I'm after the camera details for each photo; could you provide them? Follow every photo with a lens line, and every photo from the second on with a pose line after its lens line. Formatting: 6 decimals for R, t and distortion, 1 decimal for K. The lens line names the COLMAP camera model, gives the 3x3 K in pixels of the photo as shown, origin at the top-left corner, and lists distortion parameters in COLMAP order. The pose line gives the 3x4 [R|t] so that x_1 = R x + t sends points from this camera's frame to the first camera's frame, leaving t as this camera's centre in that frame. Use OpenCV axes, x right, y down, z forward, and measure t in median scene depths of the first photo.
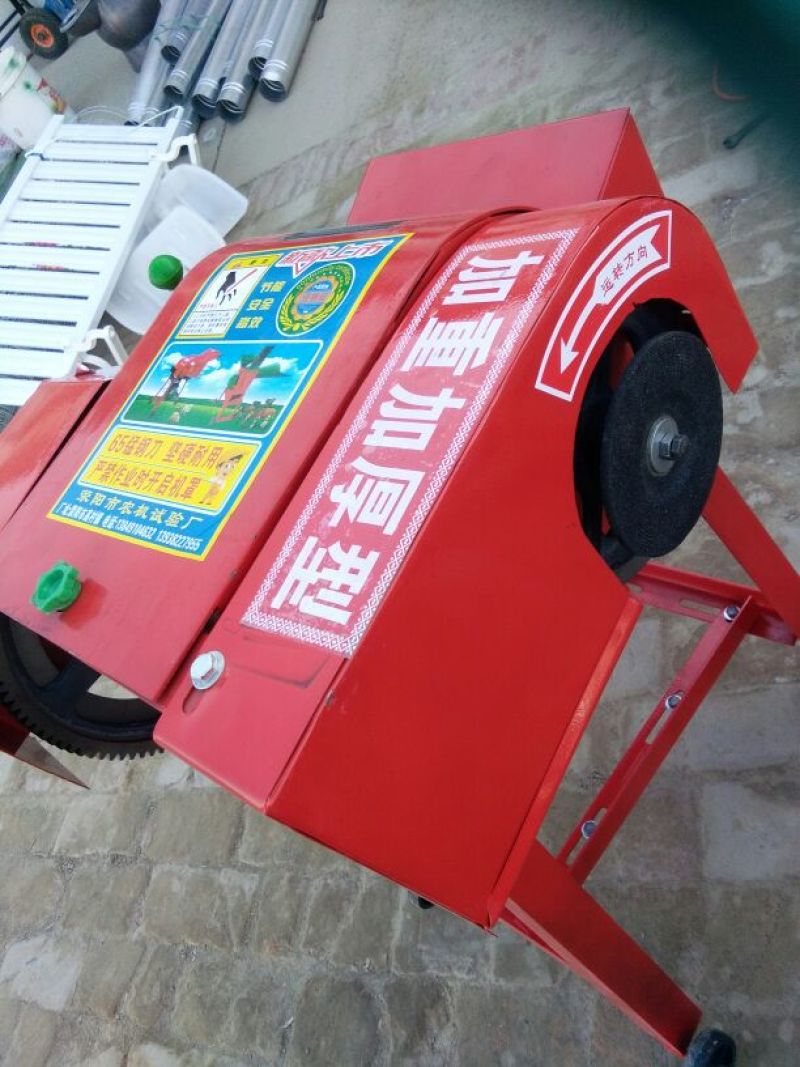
lens RADIAL K [[876.4, 0, 396.5], [0, 876.4, 538.6], [0, 0, 1]] dist [0.040099, -0.037140]
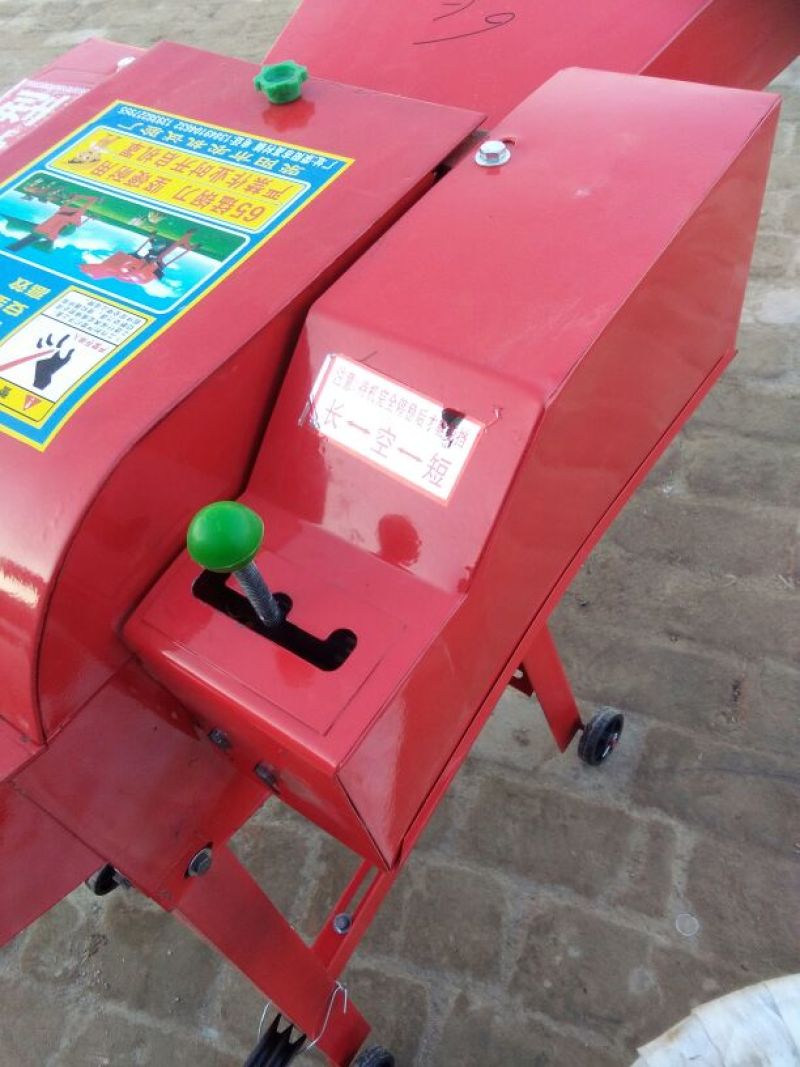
lens RADIAL K [[876.4, 0, 396.5], [0, 876.4, 538.6], [0, 0, 1]] dist [0.040099, -0.037140]
pose [[-0.762612, 0.379761, 0.523646, -0.855210], [0.412642, -0.337809, 0.845939, -0.978128], [0.498147, 0.861201, 0.100912, 1.464163]]
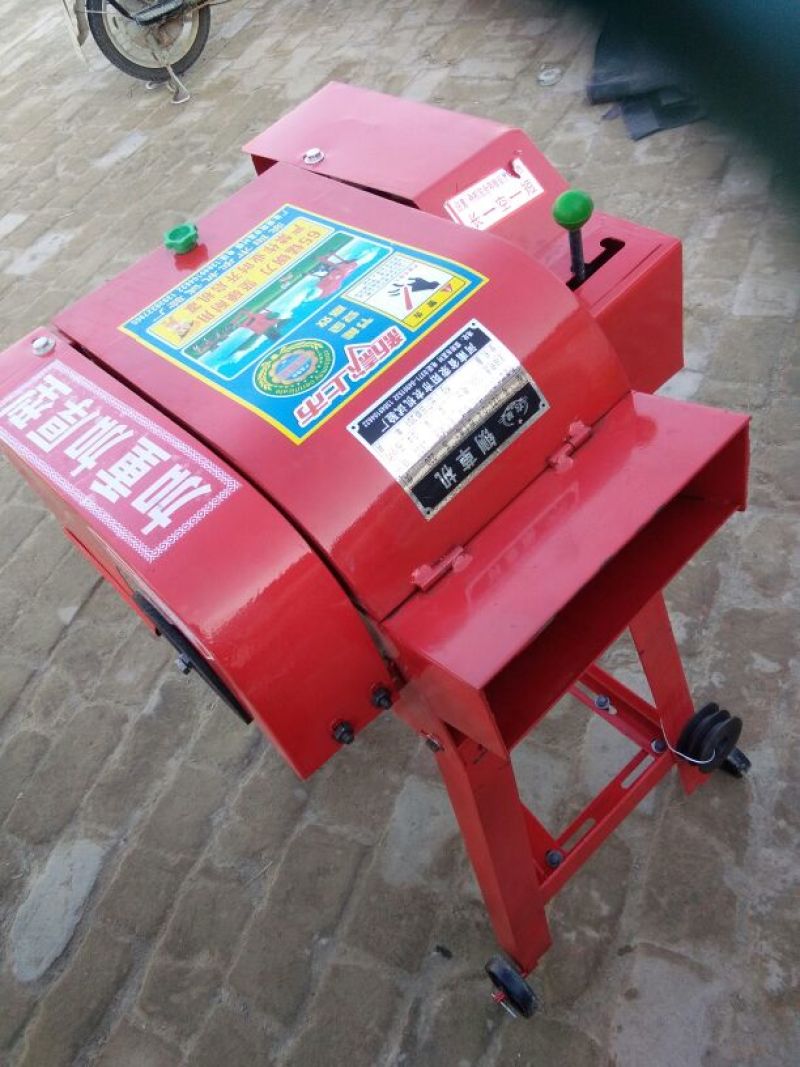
lens RADIAL K [[876.4, 0, 396.5], [0, 876.4, 538.6], [0, 0, 1]] dist [0.040099, -0.037140]
pose [[-0.045190, 0.995351, -0.085054, 0.236598], [-0.528780, 0.048402, 0.847378, -1.405958], [0.847555, 0.083268, 0.524135, 0.581909]]
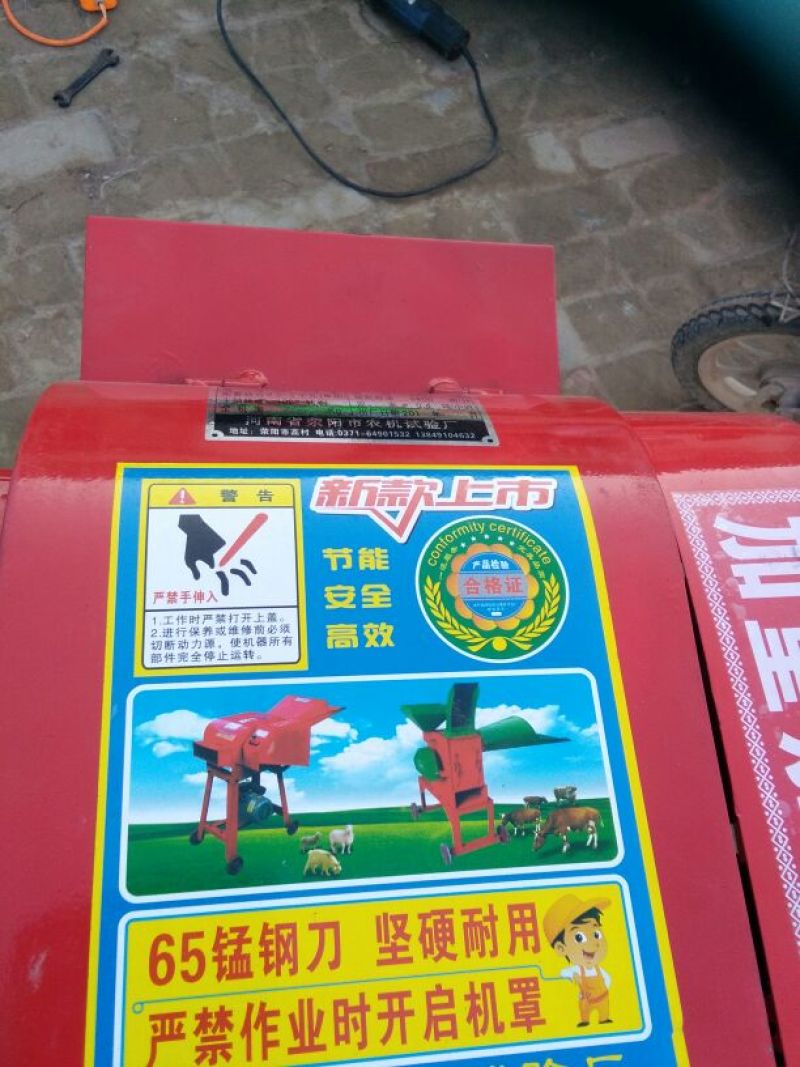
lens RADIAL K [[876.4, 0, 396.5], [0, 876.4, 538.6], [0, 0, 1]] dist [0.040099, -0.037140]
pose [[0.586844, -0.219902, 0.779267, -0.664936], [0.133187, 0.975521, 0.174983, -0.461592], [-0.798671, 0.001101, 0.601767, 0.736555]]
